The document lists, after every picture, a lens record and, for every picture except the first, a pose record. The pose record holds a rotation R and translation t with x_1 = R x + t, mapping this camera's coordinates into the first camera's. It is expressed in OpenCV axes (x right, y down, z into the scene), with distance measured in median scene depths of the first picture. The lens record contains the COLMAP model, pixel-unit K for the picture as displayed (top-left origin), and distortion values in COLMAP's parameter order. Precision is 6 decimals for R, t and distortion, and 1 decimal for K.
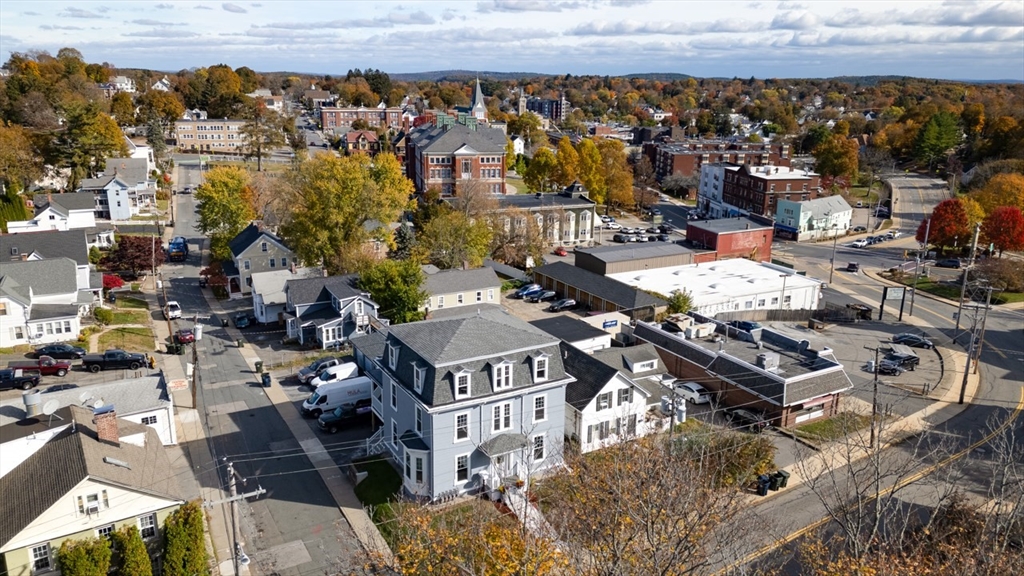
lens RADIAL K [[745.8, 0, 512.0], [0, 745.8, 288.0], [0, 0, 1]] dist [0.099729, -0.106006]
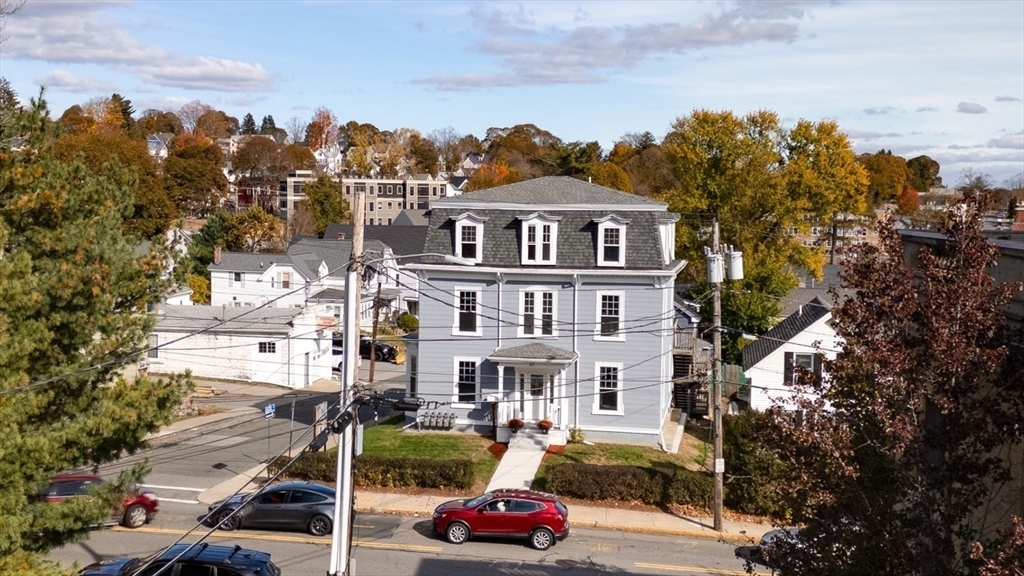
lens RADIAL K [[1245.9, 0, 512.5], [0, 1245.9, 244.3], [0, 0, 1]] dist [0.106933, -0.033010]
pose [[0.765660, 0.038139, -0.642114, 0.340617], [-0.179117, 0.971400, -0.155883, 0.153502], [0.617804, 0.234367, 0.750593, 0.115980]]
